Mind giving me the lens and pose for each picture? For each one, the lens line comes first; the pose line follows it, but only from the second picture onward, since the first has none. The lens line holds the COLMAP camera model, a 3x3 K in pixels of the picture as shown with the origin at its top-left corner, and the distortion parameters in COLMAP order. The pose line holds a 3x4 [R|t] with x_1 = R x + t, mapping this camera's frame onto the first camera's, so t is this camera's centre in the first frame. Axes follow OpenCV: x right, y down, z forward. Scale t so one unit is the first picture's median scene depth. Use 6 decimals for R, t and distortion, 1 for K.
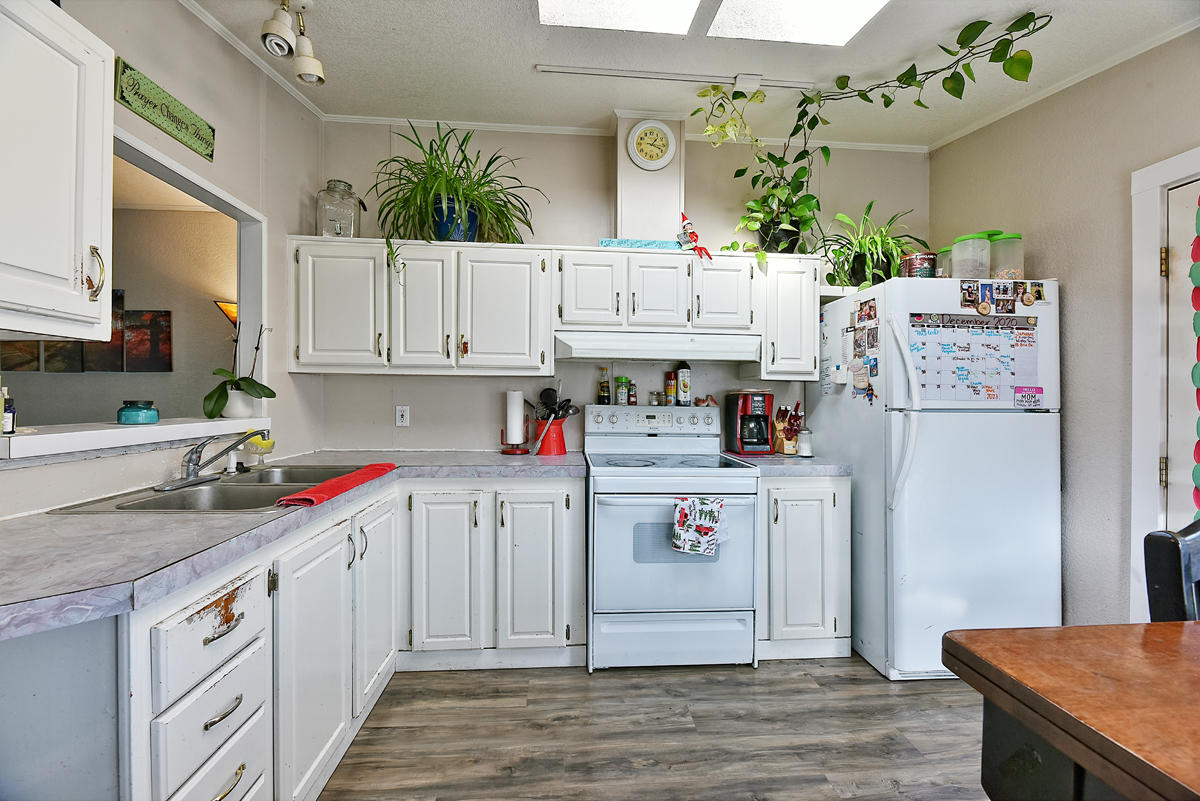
lens RADIAL K [[479.3, 0, 611.1], [0, 479.3, 395.7], [0, 0, 1]] dist [-0.005430, 0.000299]
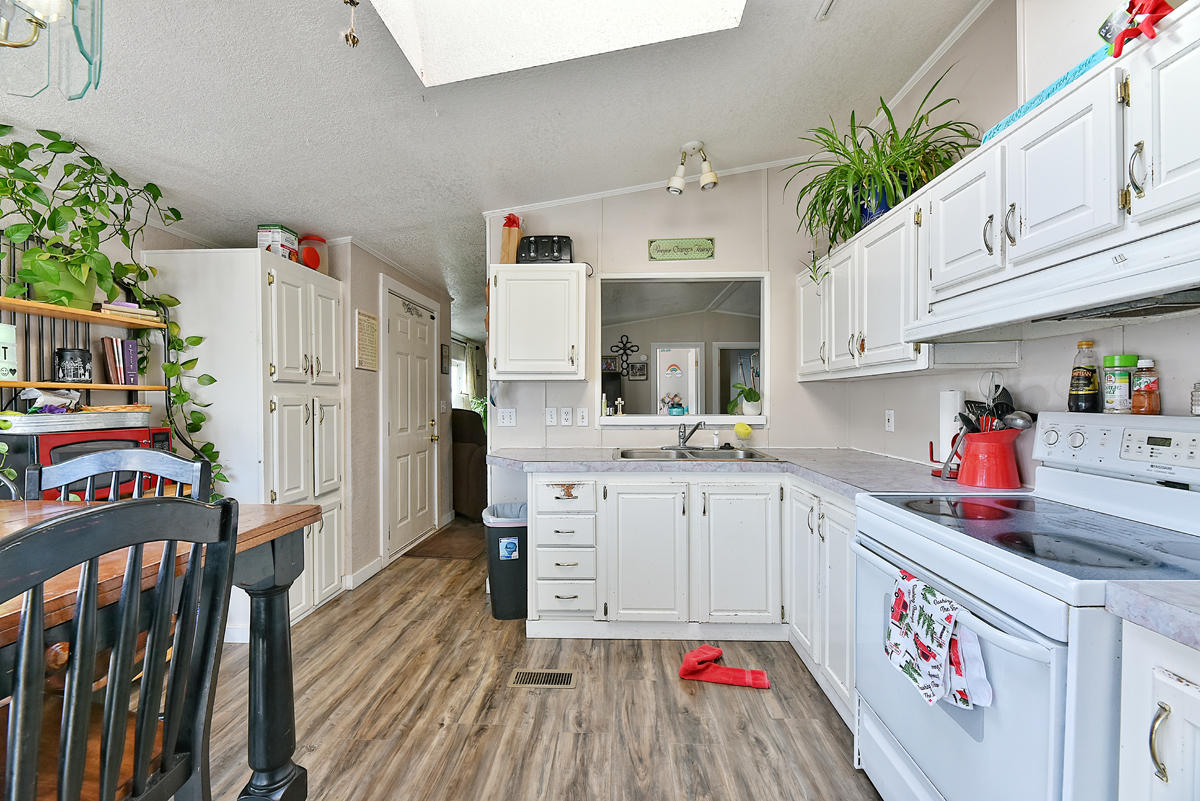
lens RADIAL K [[479.3, 0, 593.3], [0, 479.3, 407.7], [0, 0, 1]] dist [-0.005430, 0.000299]
pose [[-0.128464, 0.006401, -0.991694, 0.717497], [0.003889, 0.999975, 0.005951, 0.011002], [0.991707, -0.003093, -0.128485, 0.668244]]
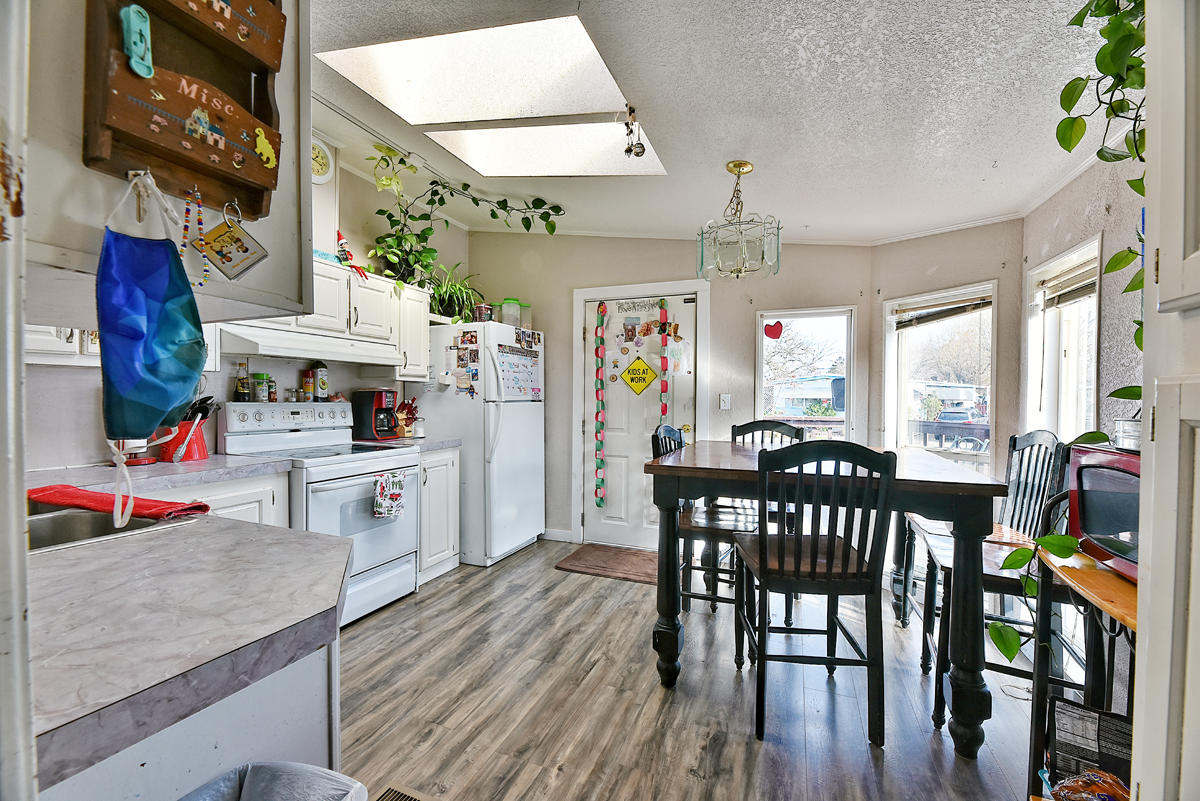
lens RADIAL K [[479.3, 0, 590.6], [0, 479.3, 401.0], [0, 0, 1]] dist [-0.005430, 0.000299]
pose [[0.462901, -0.016178, 0.886262, -0.667725], [-0.004199, 0.999782, 0.020444, -0.007326], [-0.886400, -0.013185, 0.462732, -0.063450]]
